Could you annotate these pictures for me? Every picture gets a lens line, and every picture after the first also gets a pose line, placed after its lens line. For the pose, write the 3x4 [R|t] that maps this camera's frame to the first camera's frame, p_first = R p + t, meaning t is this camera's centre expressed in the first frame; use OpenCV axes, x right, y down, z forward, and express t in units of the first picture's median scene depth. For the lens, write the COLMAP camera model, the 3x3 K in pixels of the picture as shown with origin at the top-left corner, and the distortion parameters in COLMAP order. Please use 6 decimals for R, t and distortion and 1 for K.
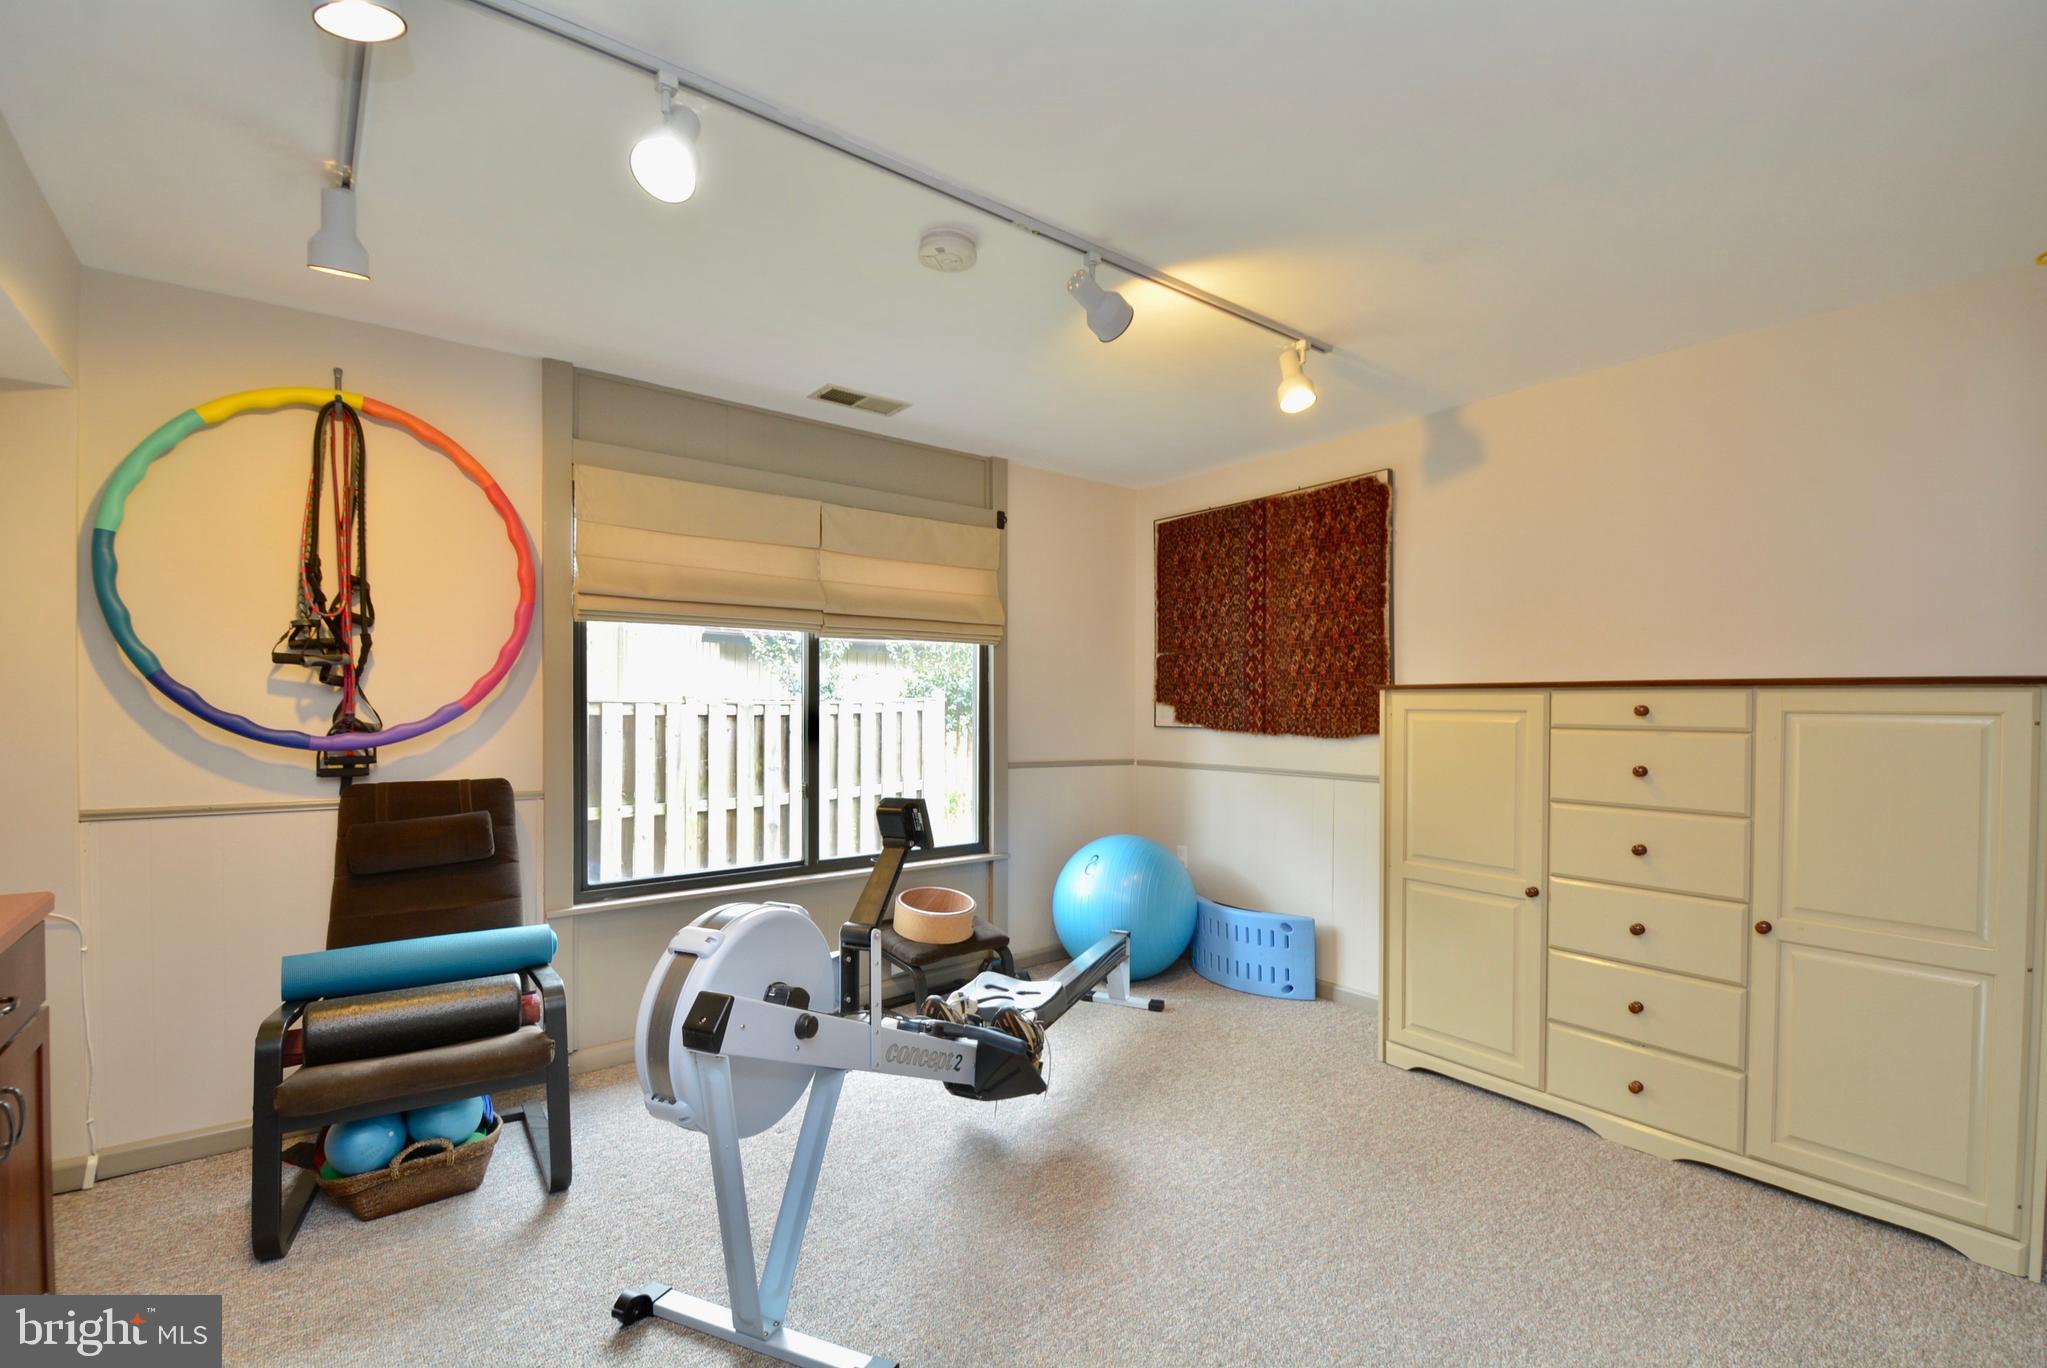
lens RADIAL K [[890.6, 0, 1044.5], [0, 890.6, 695.3], [0, 0, 1]] dist [0.003176, -0.013910]
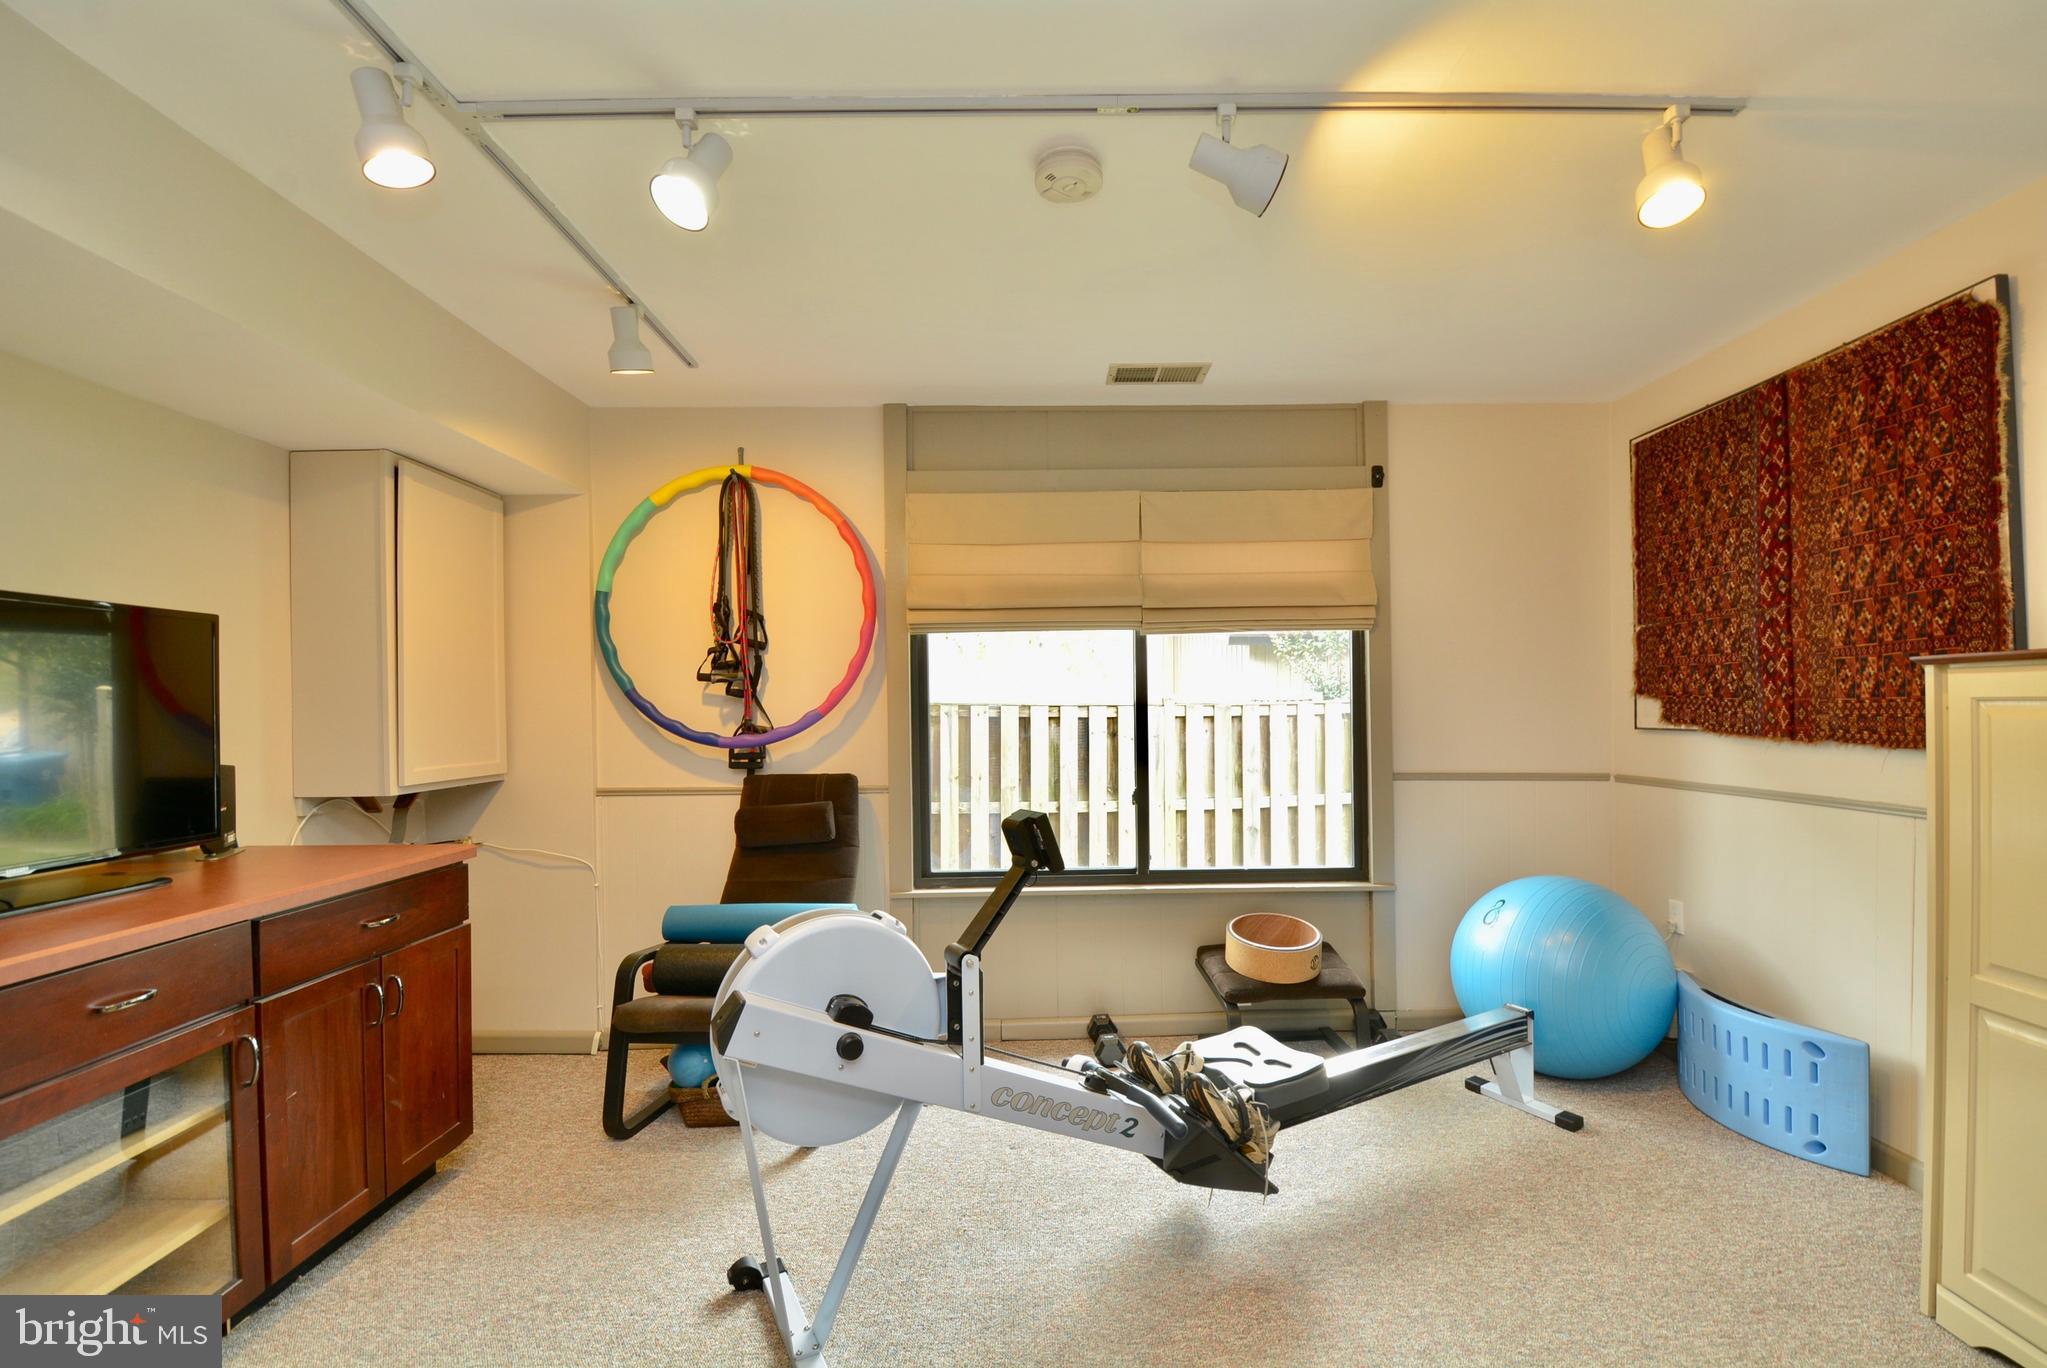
lens RADIAL K [[890.6, 0, 1024.7], [0, 890.6, 697.9], [0, 0, 1]] dist [0.003176, -0.013910]
pose [[0.789455, -0.020541, -0.613465, 0.257570], [0.022376, 0.999739, -0.004679, 0.004542], [0.613401, -0.010033, 0.789708, 0.201668]]
